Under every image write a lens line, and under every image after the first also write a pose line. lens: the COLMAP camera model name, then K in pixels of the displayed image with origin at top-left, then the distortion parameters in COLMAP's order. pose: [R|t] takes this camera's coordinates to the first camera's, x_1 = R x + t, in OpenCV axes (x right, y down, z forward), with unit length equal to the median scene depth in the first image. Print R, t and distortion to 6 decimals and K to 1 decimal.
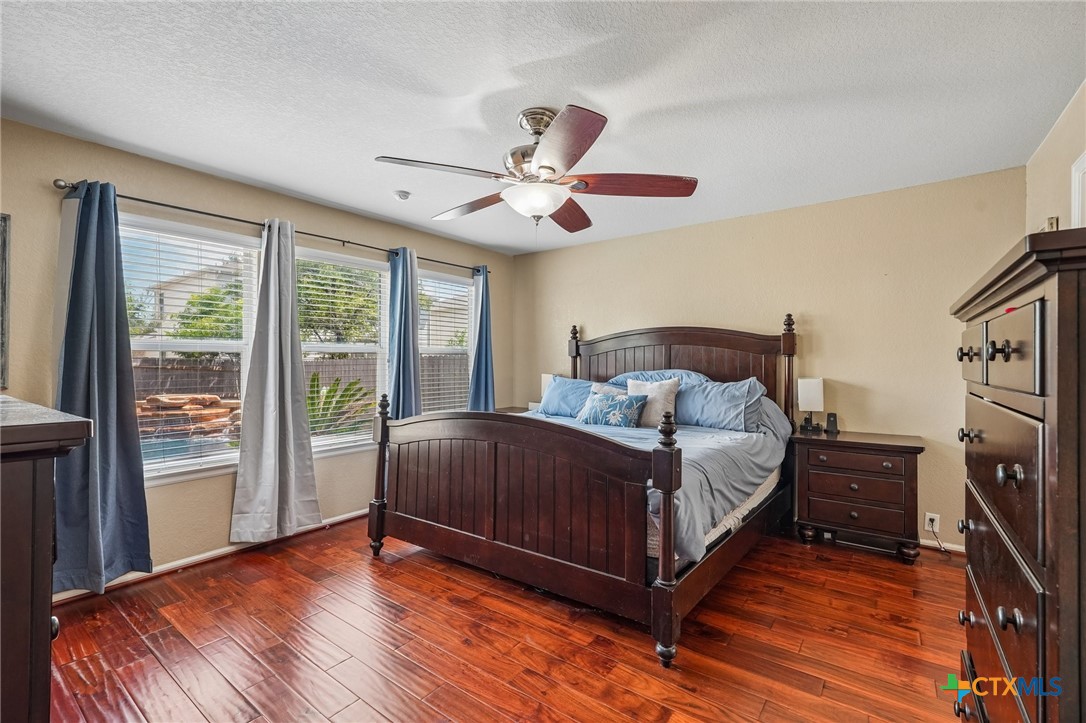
lens RADIAL K [[476.9, 0, 540.3], [0, 476.9, 363.4], [0, 0, 1]] dist [-0.016440, 0.008387]
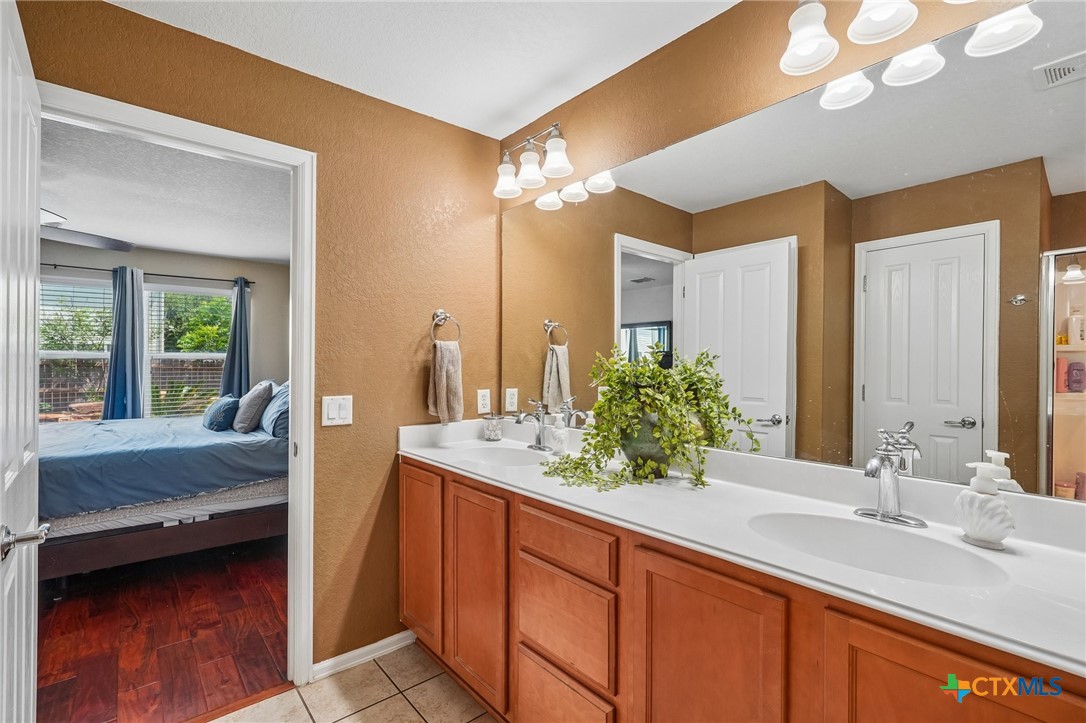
lens RADIAL K [[491.1, 0, 543.0], [0, 491.1, 361.5], [0, 0, 1]] dist [-0.007999, 0.000463]
pose [[0.975874, -0.002427, -0.218319, 1.089700], [0.001600, 0.999991, -0.003966, -0.011192], [0.218327, 0.003521, 0.975869, 0.089824]]
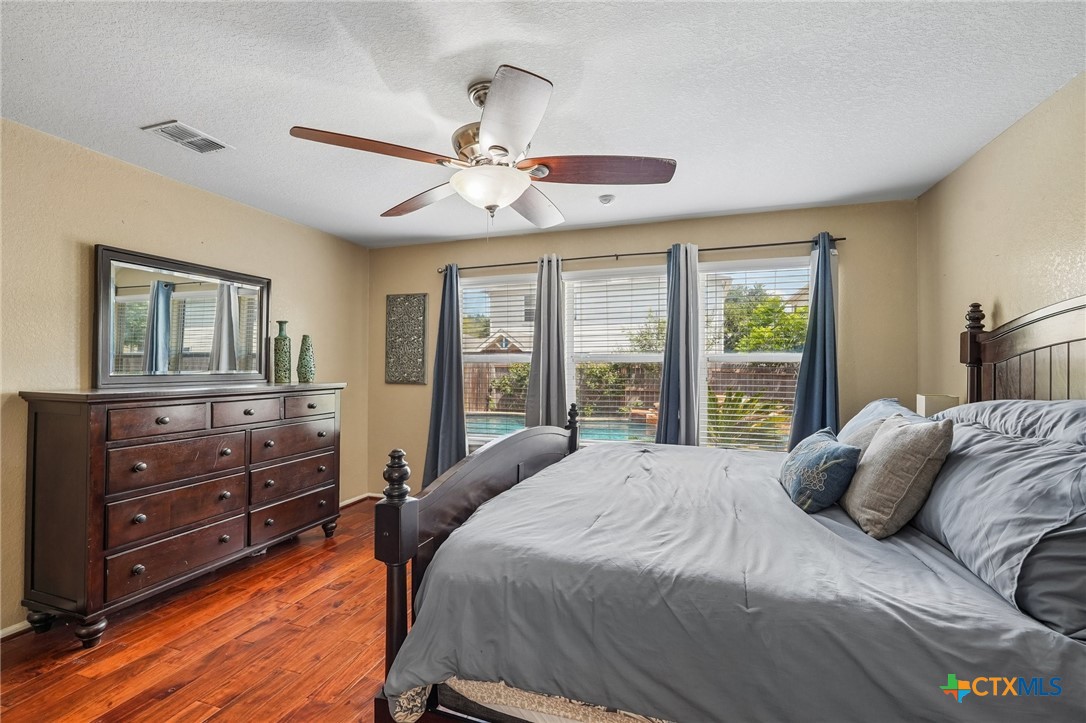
lens RADIAL K [[478.2, 0, 540.0], [0, 478.2, 363.0], [0, 0, 1]] dist [-0.013618, 0.007539]
pose [[0.317489, -0.005608, -0.948245, 0.557301], [-0.004599, 0.999962, -0.007453, -0.012986], [0.948251, 0.006727, 0.317451, 0.537694]]
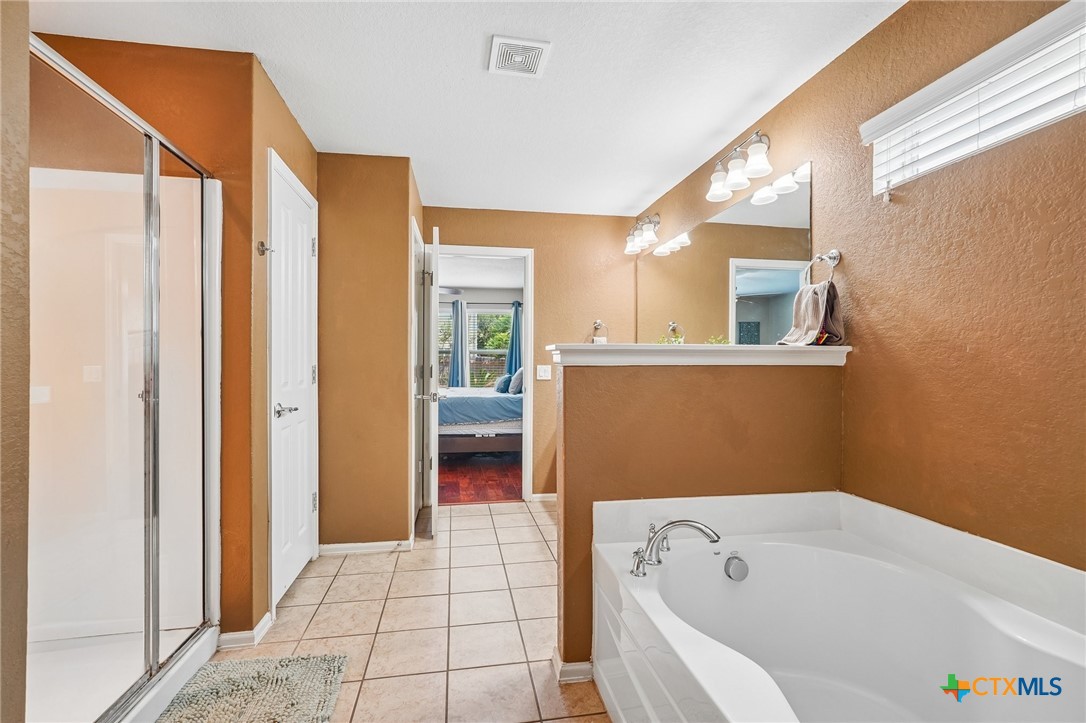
lens RADIAL K [[476.9, 0, 540.3], [0, 476.9, 363.4], [0, 0, 1]] dist [-0.016440, 0.008387]
pose [[0.732812, -0.000670, -0.680431, 1.493086], [0.000756, 1.000000, -0.000171, 0.021699], [0.680431, -0.000389, 0.732812, -0.237728]]
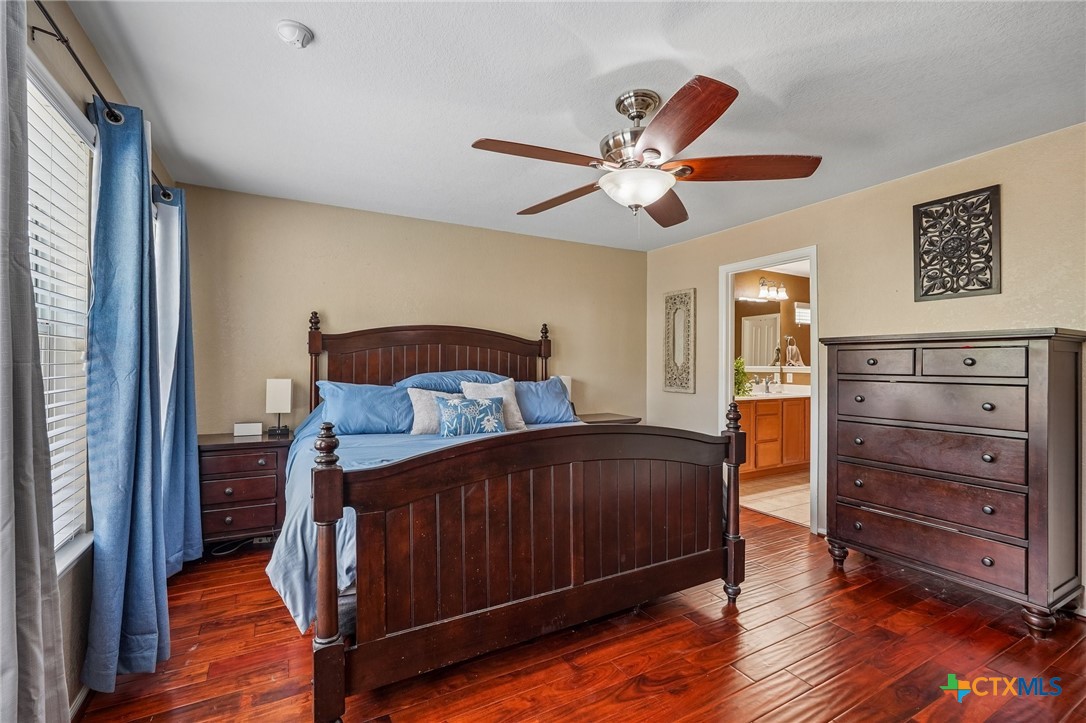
lens RADIAL K [[476.9, 0, 540.3], [0, 476.9, 363.4], [0, 0, 1]] dist [-0.016440, 0.008387]
pose [[0.412387, 0.006186, 0.910988, -0.614965], [-0.002693, 0.999981, -0.005571, 0.004155], [-0.911005, -0.000156, 0.412396, 0.523215]]
